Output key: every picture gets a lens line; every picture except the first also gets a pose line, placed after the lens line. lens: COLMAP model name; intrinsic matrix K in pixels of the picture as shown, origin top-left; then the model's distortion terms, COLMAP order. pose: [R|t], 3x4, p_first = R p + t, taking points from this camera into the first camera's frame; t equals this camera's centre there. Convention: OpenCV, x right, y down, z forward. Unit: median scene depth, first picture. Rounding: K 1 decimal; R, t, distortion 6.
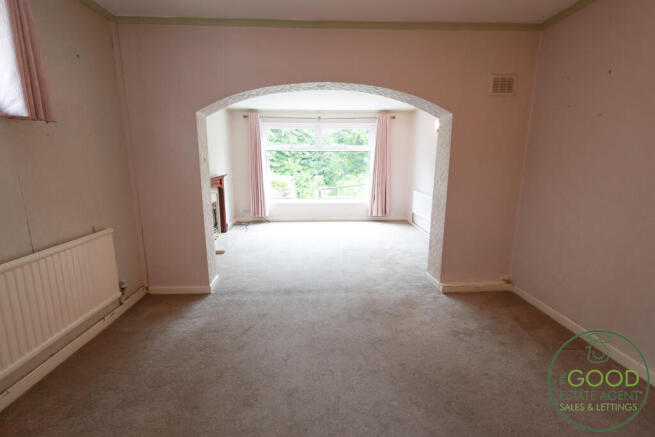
lens RADIAL K [[302.5, 0, 325.6], [0, 302.5, 219.6], [0, 0, 1]] dist [-0.001148, 0.000016]
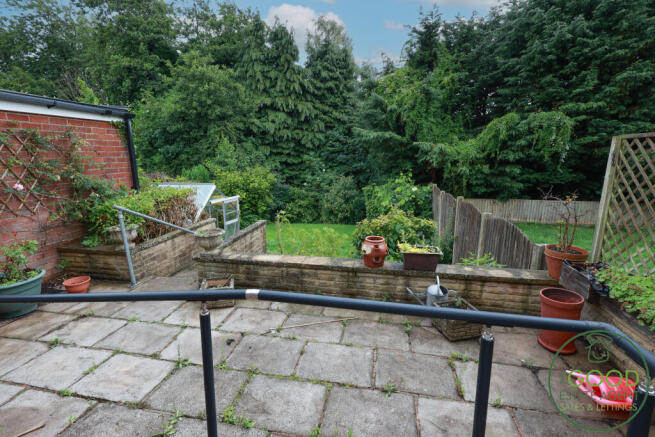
lens RADIAL K [[302.5, 0, 328.3], [0, 302.5, 217.2], [0, 0, 1]] dist [-0.001148, 0.000016]
pose [[0.974070, 0.042177, -0.222281, 0.727488], [-0.039384, 0.999080, 0.016982, -0.444740], [0.222793, -0.007788, 0.974835, 2.243235]]
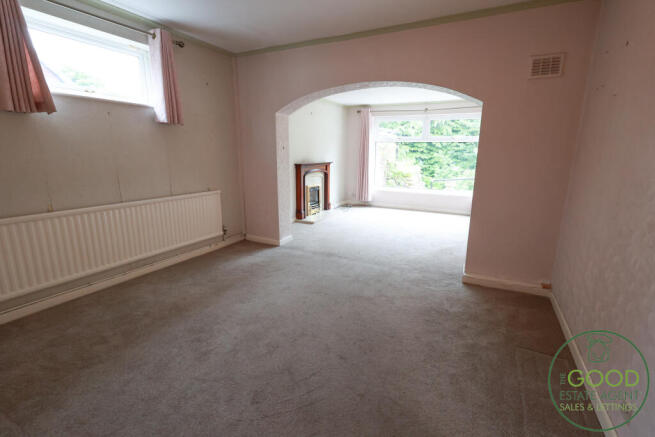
lens RADIAL K [[302.5, 0, 329.8], [0, 302.5, 217.7], [0, 0, 1]] dist [-0.001148, 0.000016]
pose [[0.871306, 0.114798, -0.477124, 0.456468], [-0.106132, 0.993325, 0.045184, 0.031365], [0.479127, 0.011270, 0.877673, -0.092459]]
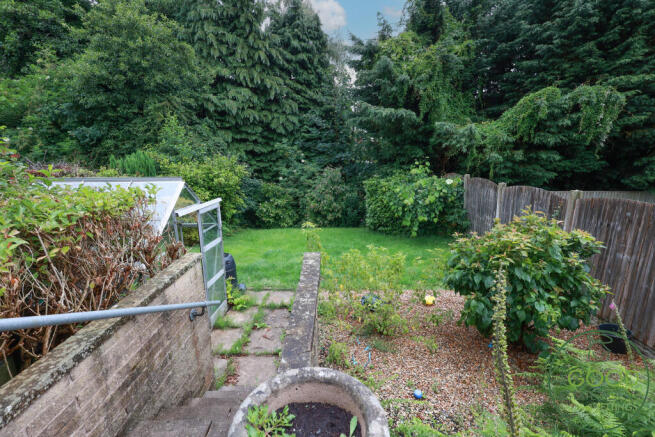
lens RADIAL K [[302.5, 0, 331.9], [0, 302.5, 219.2], [0, 0, 1]] dist [-0.001148, 0.000016]
pose [[0.999168, 0.004707, -0.040504, 0.006961], [-0.003211, 0.999313, 0.036930, -0.508402], [0.040650, -0.036769, 0.998497, 3.116434]]
